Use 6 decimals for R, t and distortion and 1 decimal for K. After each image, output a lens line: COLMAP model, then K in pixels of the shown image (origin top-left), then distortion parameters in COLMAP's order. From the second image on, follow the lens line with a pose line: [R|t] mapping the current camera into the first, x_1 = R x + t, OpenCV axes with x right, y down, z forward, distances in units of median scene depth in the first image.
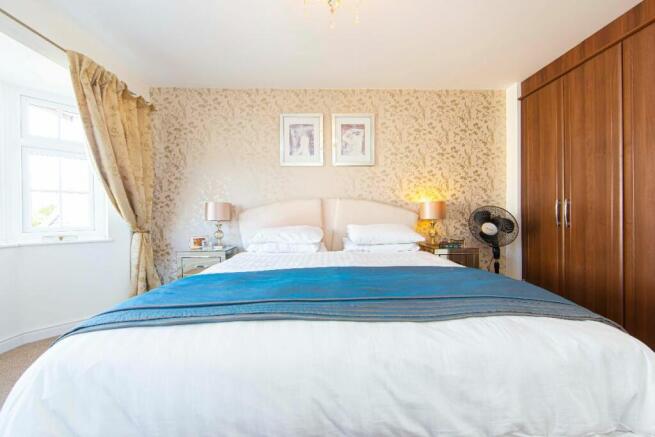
lens RADIAL K [[254.0, 0, 330.7], [0, 254.0, 221.3], [0, 0, 1]] dist [-0.013664, -0.000014]
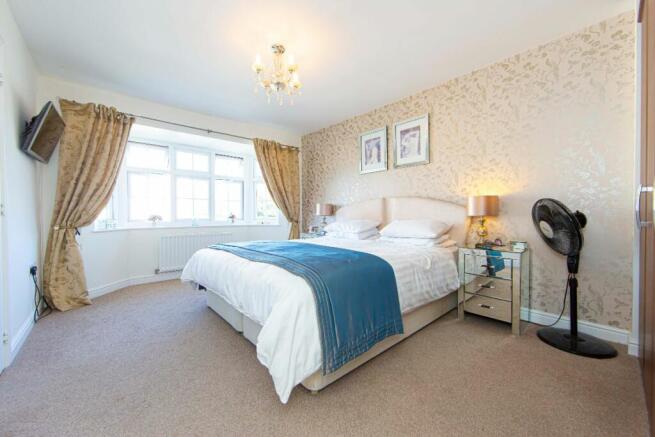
lens RADIAL K [[259.8, 0, 330.8], [0, 259.8, 217.7], [0, 0, 1]] dist [-0.002626, -0.000080]
pose [[0.651000, 0.012751, -0.758970, 0.723092], [-0.009758, 0.999917, 0.008429, -0.004205], [0.759015, 0.001919, 0.651071, 0.015484]]
